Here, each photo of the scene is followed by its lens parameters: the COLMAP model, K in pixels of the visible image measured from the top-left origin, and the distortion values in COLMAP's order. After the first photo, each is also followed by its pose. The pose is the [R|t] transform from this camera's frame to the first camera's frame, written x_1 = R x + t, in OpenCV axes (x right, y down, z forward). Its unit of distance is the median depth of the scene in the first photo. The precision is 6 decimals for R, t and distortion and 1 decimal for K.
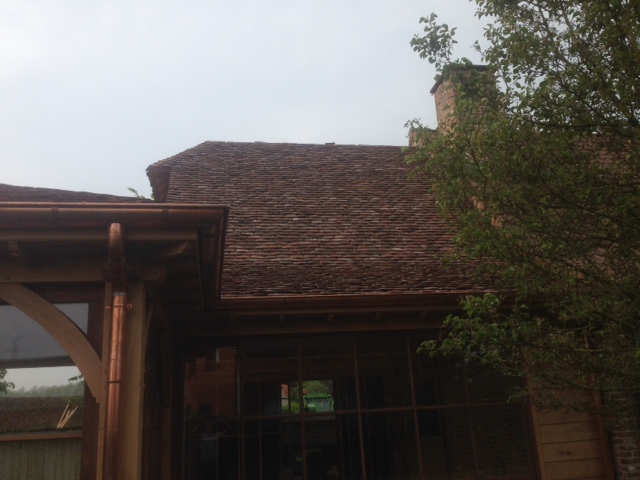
lens RADIAL K [[717.3, 0, 320.4], [0, 717.3, 230.6], [0, 0, 1]] dist [-0.115350, -0.021685]
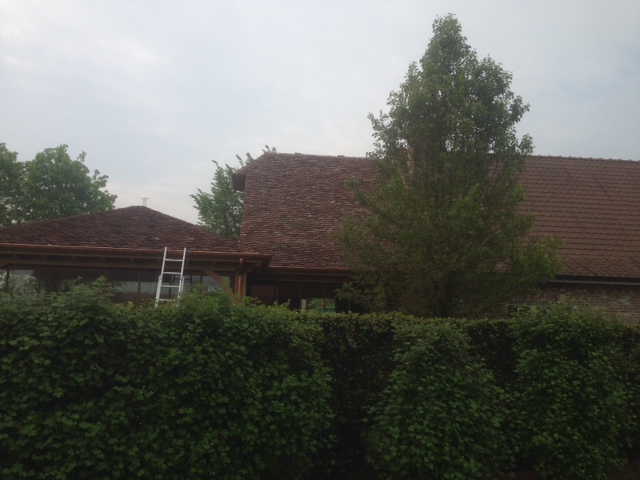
lens RADIAL K [[717.3, 0, 320.4], [0, 717.3, 230.6], [0, 0, 1]] dist [-0.115350, -0.021685]
pose [[0.995463, 0.067292, -0.067276, 0.112555], [-0.058661, 0.990681, 0.122924, -0.193016], [0.074921, -0.118420, 0.990133, -0.808383]]
